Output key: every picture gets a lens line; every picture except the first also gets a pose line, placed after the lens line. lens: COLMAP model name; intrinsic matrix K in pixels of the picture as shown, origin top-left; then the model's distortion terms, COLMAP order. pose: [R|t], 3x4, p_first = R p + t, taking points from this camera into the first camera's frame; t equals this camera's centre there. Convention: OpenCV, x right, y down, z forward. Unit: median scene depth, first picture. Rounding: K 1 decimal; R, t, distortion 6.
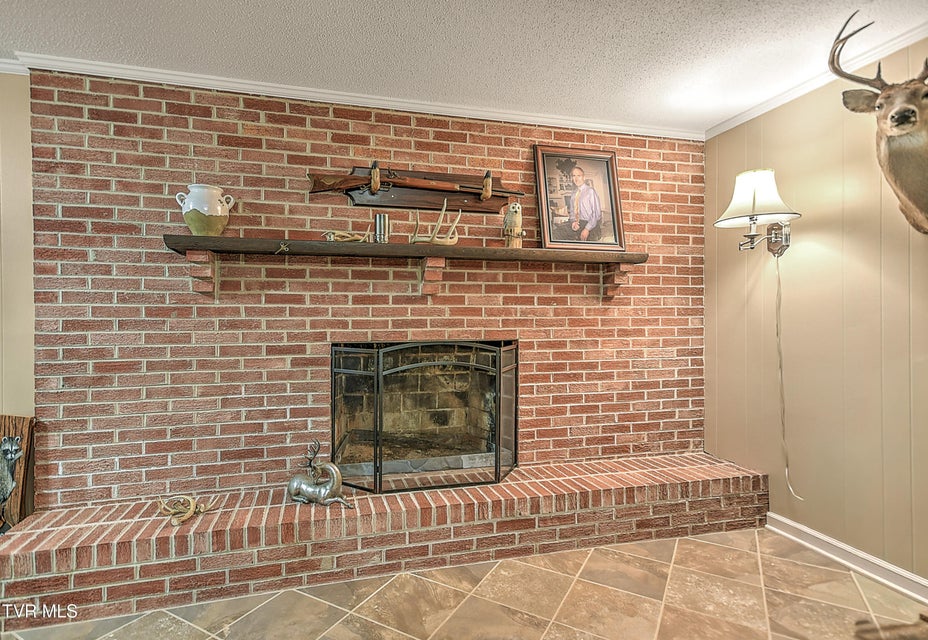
lens RADIAL K [[489.6, 0, 448.0], [0, 489.6, 320.1], [0, 0, 1]] dist [0.025102, 0.000958]
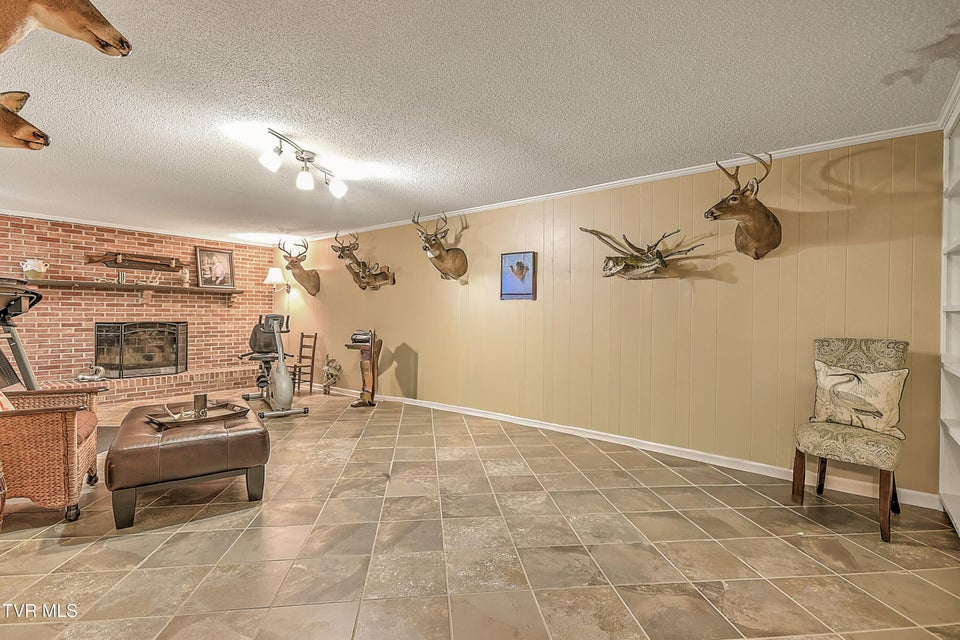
lens RADIAL K [[440.7, 0, 480.0], [0, 440.7, 320.0], [0, 0, 1]] dist [0.002039, 0.000400]
pose [[0.794136, 0.002775, 0.607733, -0.049115], [-0.010219, 0.999909, 0.008787, -0.004232], [-0.607654, -0.013188, 0.794092, -1.906197]]
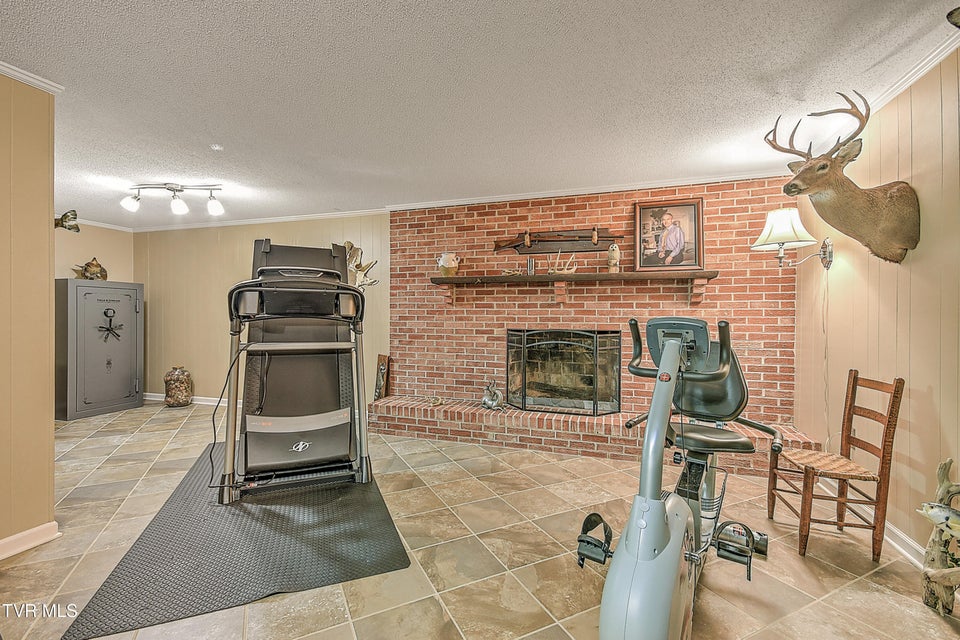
lens RADIAL K [[416.1, 0, 470.3], [0, 416.1, 320.6], [0, 0, 1]] dist [0.011480, -0.003690]
pose [[0.834460, 0.013827, -0.550896, 0.508150], [-0.009970, 0.999900, 0.009995, -0.000169], [0.550979, -0.002848, 0.834514, -0.390520]]
